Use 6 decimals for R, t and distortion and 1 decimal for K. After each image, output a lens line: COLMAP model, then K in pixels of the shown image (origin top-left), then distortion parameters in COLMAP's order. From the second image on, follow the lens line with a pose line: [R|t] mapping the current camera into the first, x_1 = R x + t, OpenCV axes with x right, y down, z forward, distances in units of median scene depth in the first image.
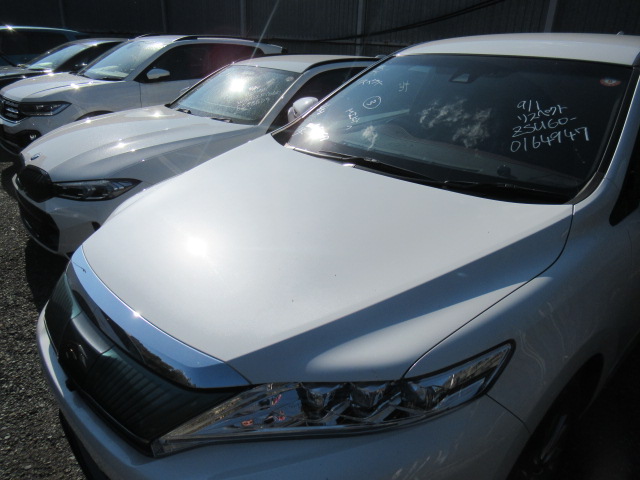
lens RADIAL K [[478.9, 0, 319.0], [0, 478.9, 243.7], [0, 0, 1]] dist [-0.006808, 0.007602]
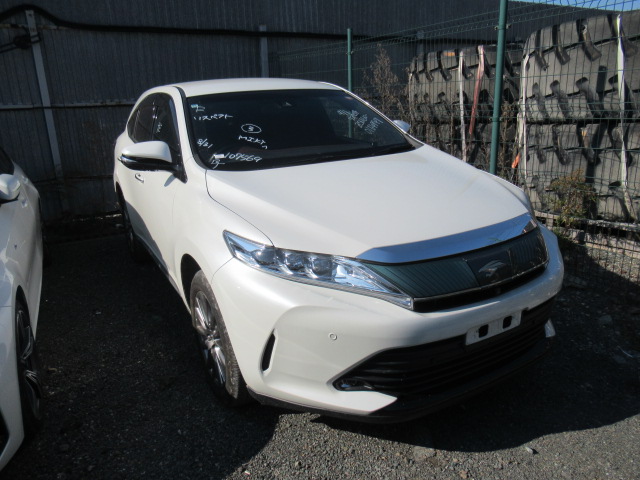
lens RADIAL K [[478.9, 0, 319.7], [0, 478.9, 241.4], [0, 0, 1]] dist [-0.006808, 0.007602]
pose [[0.247339, -0.309612, 0.918131, -0.815981], [0.424988, 0.886225, 0.184364, -0.142785], [-0.870752, 0.344595, 0.350779, 0.385042]]
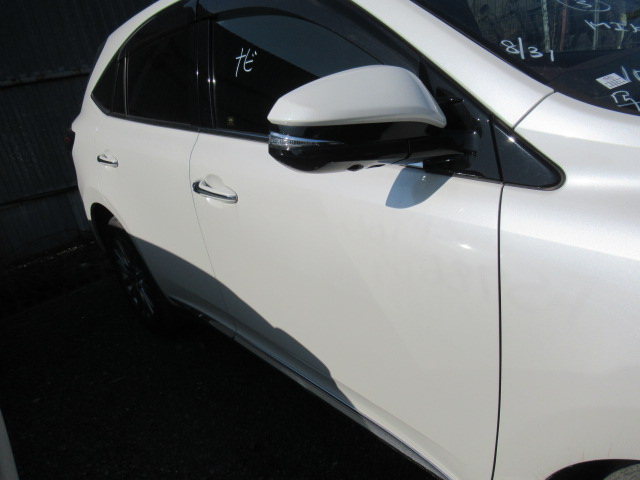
lens RADIAL K [[478.9, 0, 320.6], [0, 478.9, 244.5], [0, 0, 1]] dist [-0.006808, 0.007602]
pose [[0.046354, -0.398432, 0.916026, -0.293667], [0.542564, 0.779999, 0.311811, -0.296461], [-0.838735, 0.482549, 0.252331, 0.911333]]
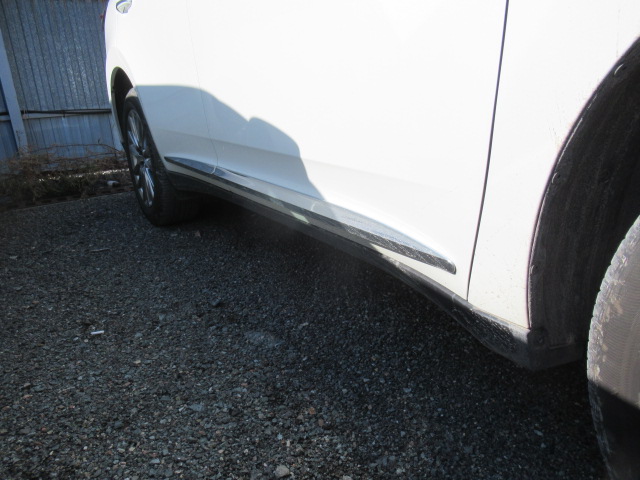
lens RADIAL K [[478.9, 0, 321.0], [0, 478.9, 241.8], [0, 0, 1]] dist [-0.006808, 0.007602]
pose [[0.198589, -0.334462, 0.921248, -0.269085], [0.453731, 0.864548, 0.216068, -0.076466], [-0.868729, 0.375090, 0.323446, 0.972024]]
